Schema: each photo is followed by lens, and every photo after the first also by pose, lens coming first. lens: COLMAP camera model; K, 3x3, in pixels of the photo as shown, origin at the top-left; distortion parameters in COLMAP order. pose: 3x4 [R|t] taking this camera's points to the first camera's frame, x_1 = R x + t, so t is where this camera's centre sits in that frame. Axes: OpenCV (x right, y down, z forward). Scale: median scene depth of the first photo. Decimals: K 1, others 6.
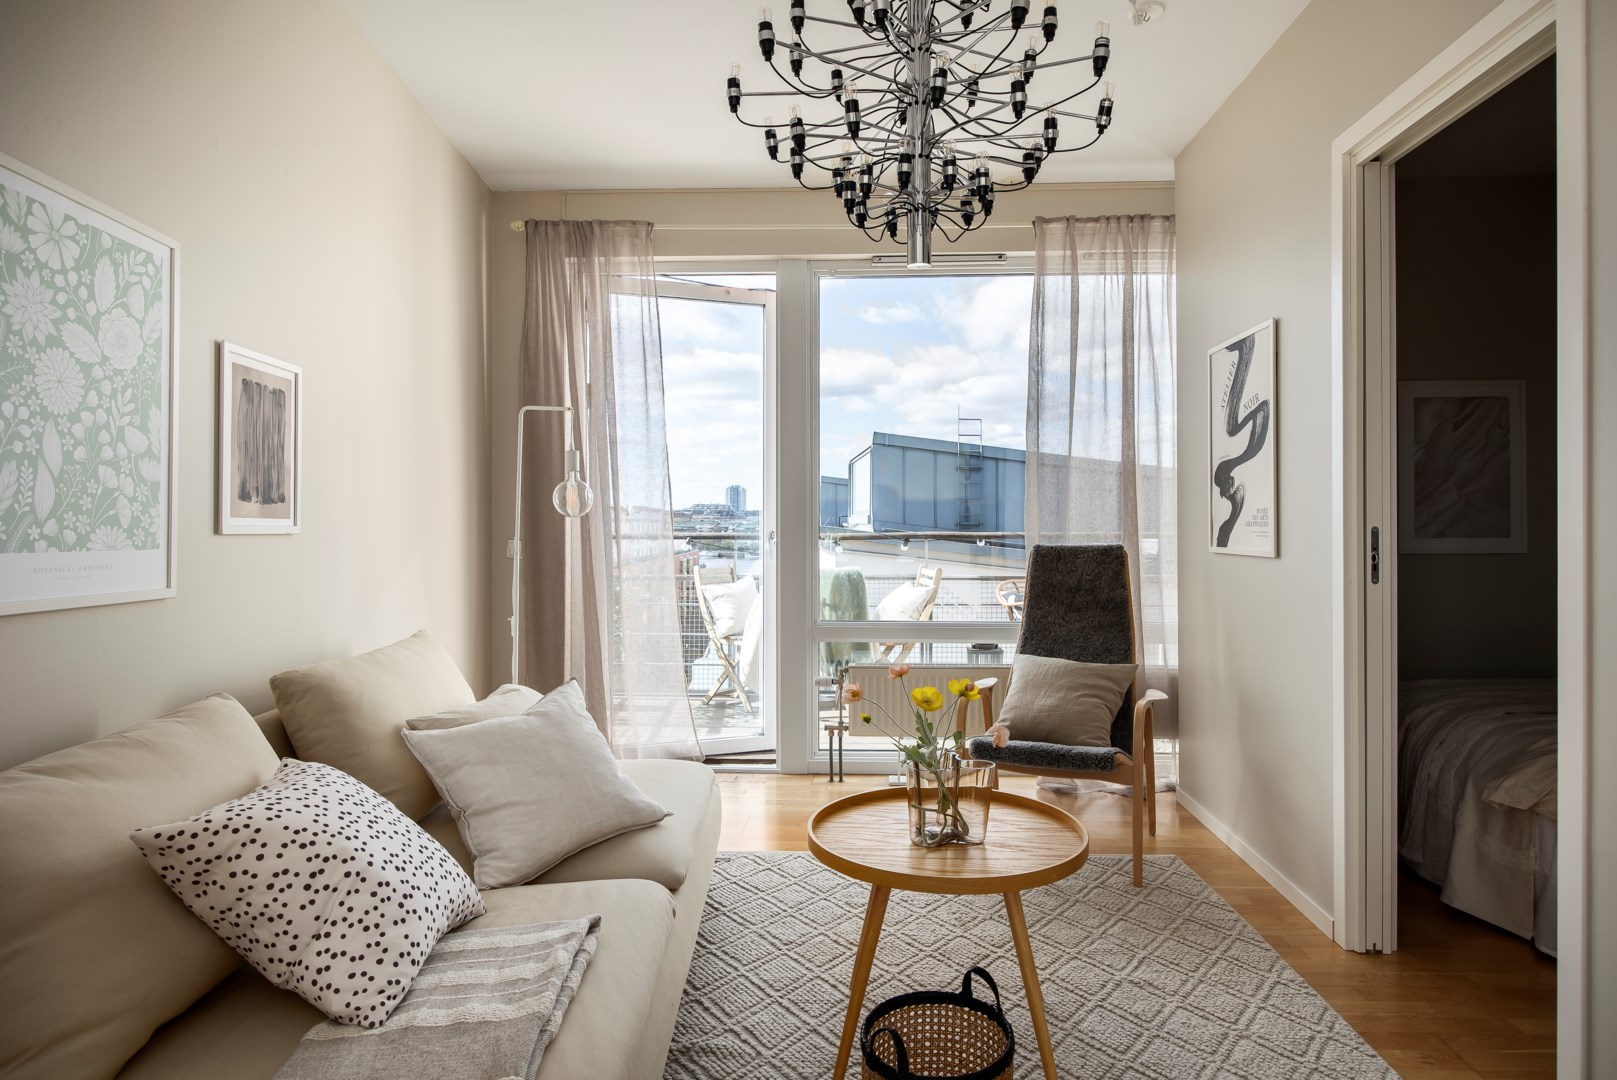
lens RADIAL K [[858.6, 0, 815.0], [0, 858.6, 519.7], [0, 0, 1]] dist [-0.003688, -0.001139]
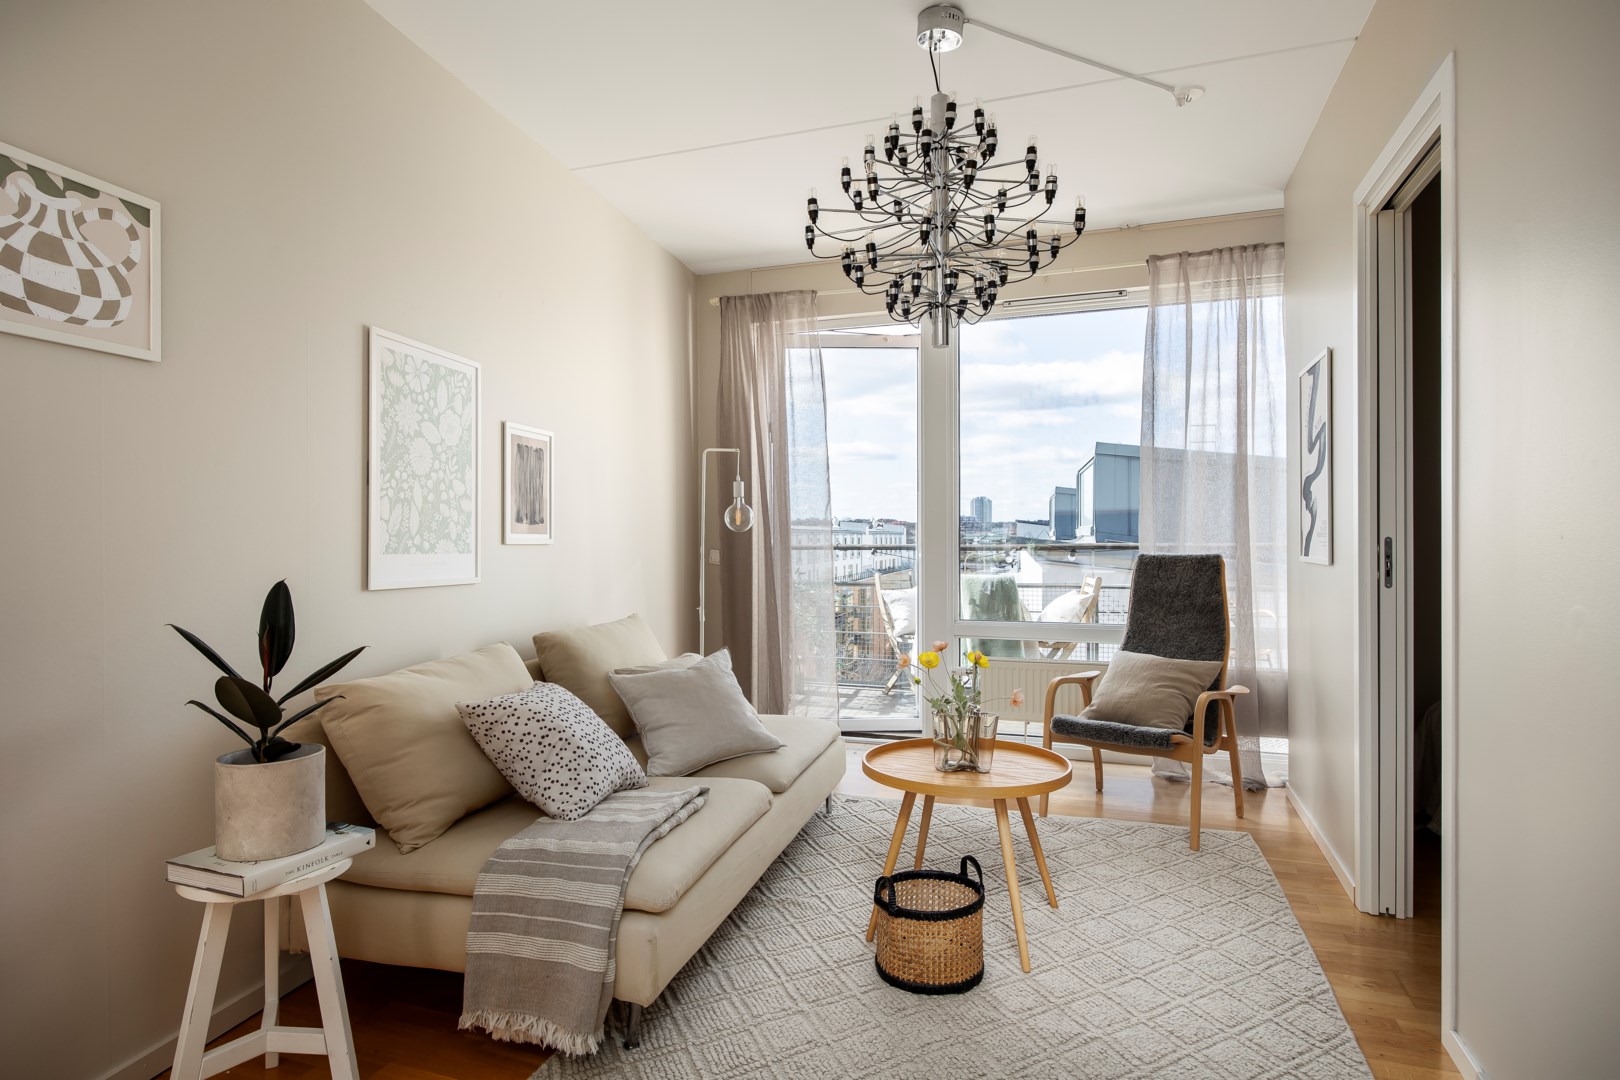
lens RADIAL K [[884.6, 0, 809.9], [0, 884.6, 537.7], [0, 0, 1]] dist [-0.004343, -0.000632]
pose [[0.954713, -0.003195, -0.297510, 0.349698], [0.005242, 0.999968, 0.006083, -0.002213], [0.297481, -0.007368, 0.954699, -0.414384]]
